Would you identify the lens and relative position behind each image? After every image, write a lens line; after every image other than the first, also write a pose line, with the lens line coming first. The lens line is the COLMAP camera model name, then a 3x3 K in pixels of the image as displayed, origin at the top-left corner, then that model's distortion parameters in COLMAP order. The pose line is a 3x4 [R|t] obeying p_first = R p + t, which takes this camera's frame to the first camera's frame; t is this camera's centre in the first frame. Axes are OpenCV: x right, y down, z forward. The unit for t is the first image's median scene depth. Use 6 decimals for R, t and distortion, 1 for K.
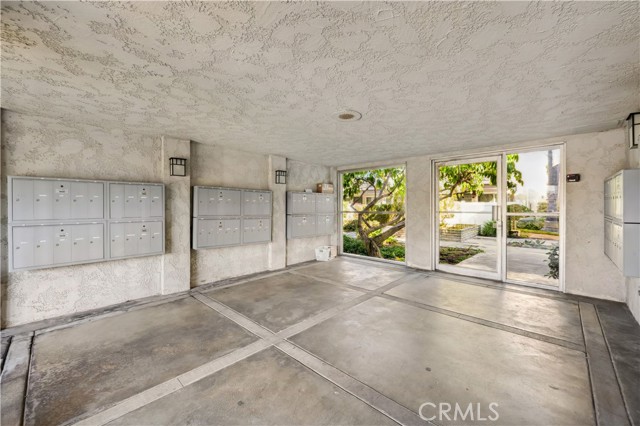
lens RADIAL K [[258.7, 0, 319.9], [0, 258.7, 208.7], [0, 0, 1]] dist [0.001427, -0.000165]
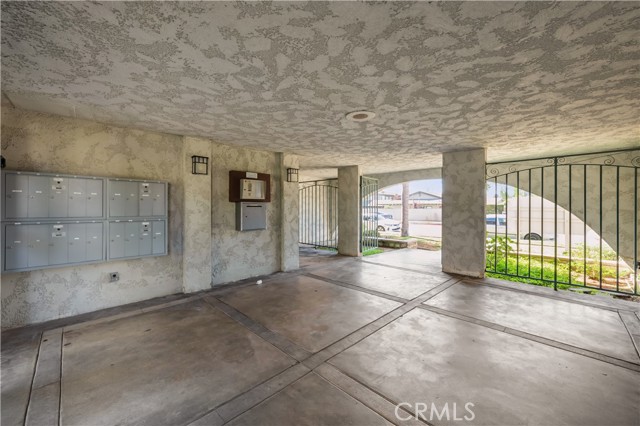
lens RADIAL K [[258.7, 0, 320.1], [0, 258.7, 209.7], [0, 0, 1]] dist [0.001427, -0.000165]
pose [[-0.999590, 0.002406, 0.028544, 0.244903], [0.002694, 0.999946, 0.010068, -0.006419], [-0.028518, 0.010141, -0.999542, 2.160665]]
